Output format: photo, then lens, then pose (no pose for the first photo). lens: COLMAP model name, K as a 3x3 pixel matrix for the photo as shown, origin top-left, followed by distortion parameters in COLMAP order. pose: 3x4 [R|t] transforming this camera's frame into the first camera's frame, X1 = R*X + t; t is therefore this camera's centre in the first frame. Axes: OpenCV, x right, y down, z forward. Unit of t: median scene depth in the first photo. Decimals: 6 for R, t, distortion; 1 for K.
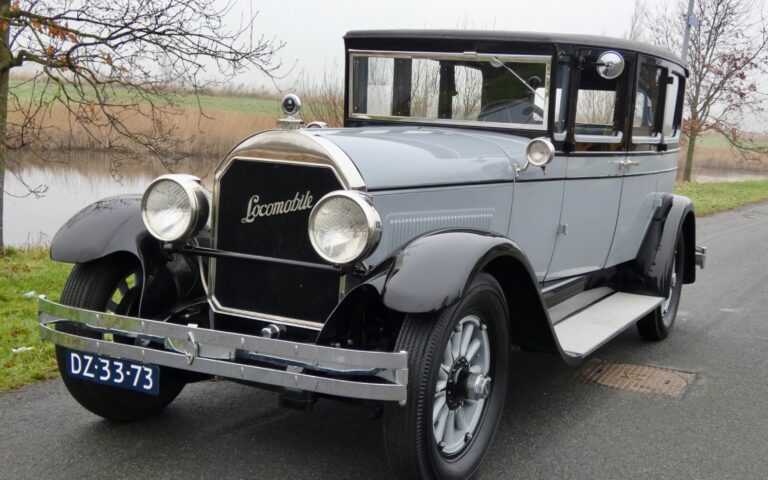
lens RADIAL K [[1003.4, 0, 385.0], [0, 1003.4, 238.8], [0, 0, 1]] dist [0.018500, 0.000000]
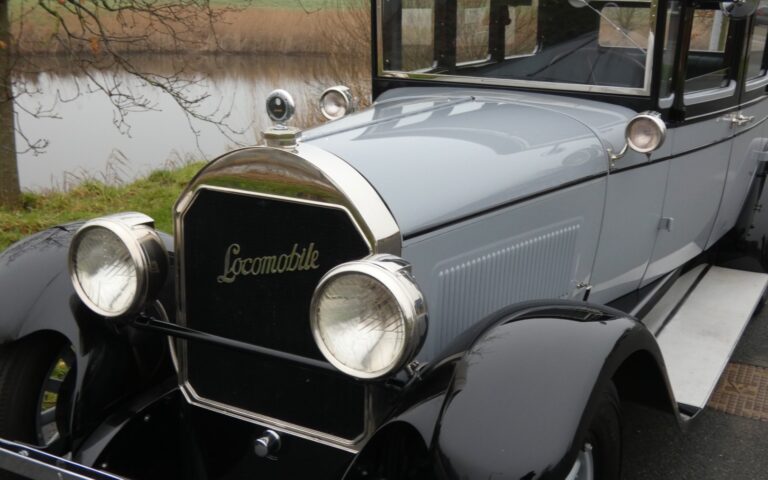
lens RADIAL K [[894.4, 0, 388.8], [0, 894.4, 252.0], [0, 0, 1]] dist [-0.000153, 0.000000]
pose [[0.998689, -0.025623, -0.044310, -0.001570], [0.031912, 0.988529, 0.147622, -0.120563], [0.040019, -0.148842, 0.988051, 0.416206]]
